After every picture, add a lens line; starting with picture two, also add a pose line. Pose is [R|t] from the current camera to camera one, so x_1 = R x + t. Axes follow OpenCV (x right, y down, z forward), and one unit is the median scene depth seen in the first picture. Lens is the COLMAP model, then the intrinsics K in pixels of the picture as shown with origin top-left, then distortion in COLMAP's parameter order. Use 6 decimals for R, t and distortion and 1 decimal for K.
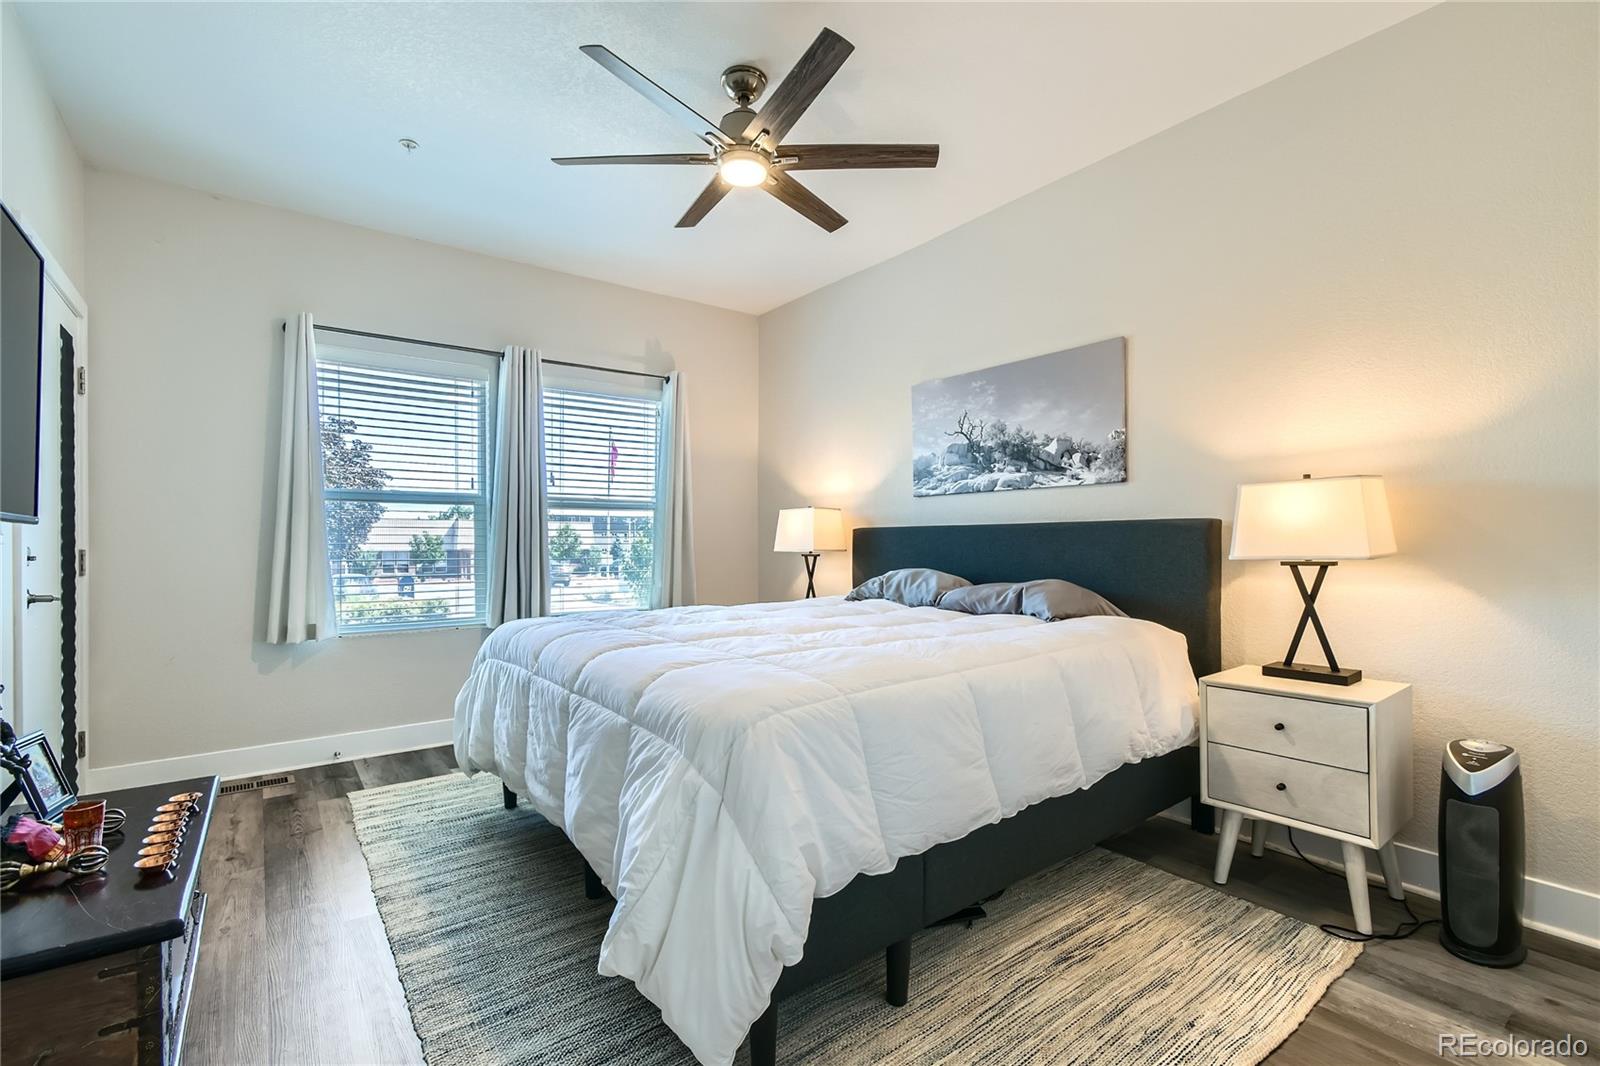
lens RADIAL K [[708.2, 0, 813.7], [0, 708.2, 538.8], [0, 0, 1]] dist [0.003400, 0.000644]
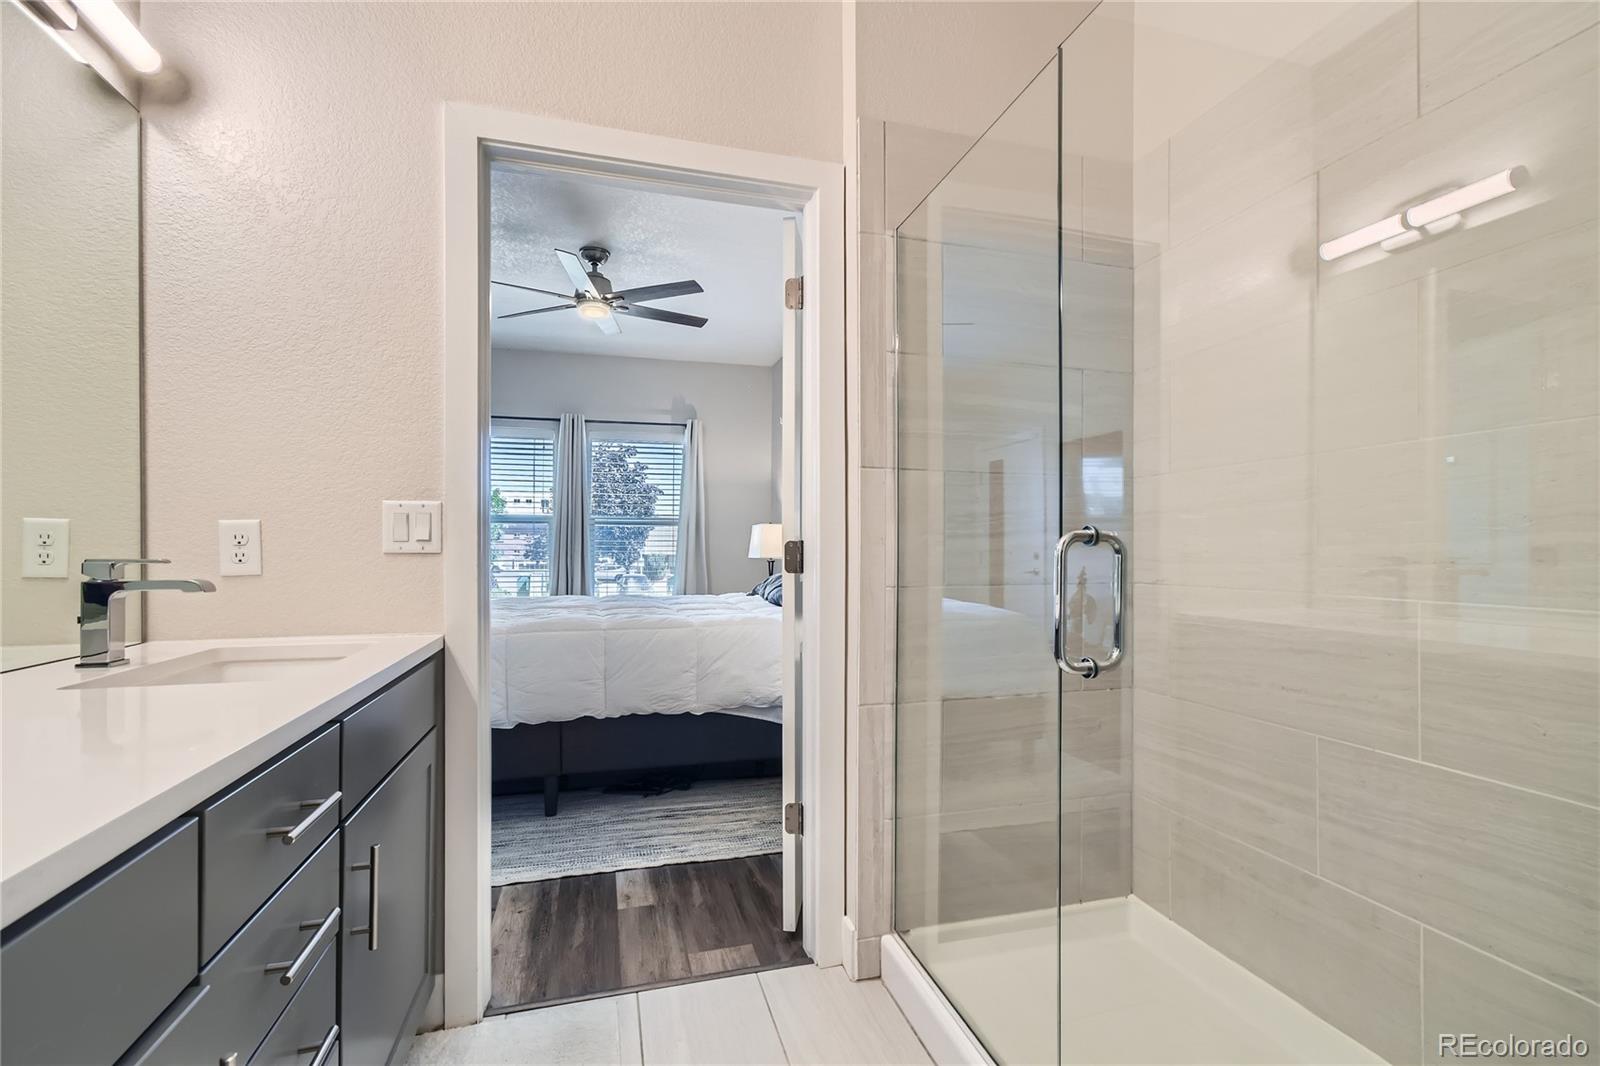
lens RADIAL K [[716.4, 0, 804.8], [0, 716.4, 543.5], [0, 0, 1]] dist [-0.002489, -0.000084]
pose [[0.930347, 0.003618, -0.366661, 0.562683], [-0.004376, 0.999990, -0.001237, -0.008216], [0.366653, 0.002756, 0.930354, -0.174264]]
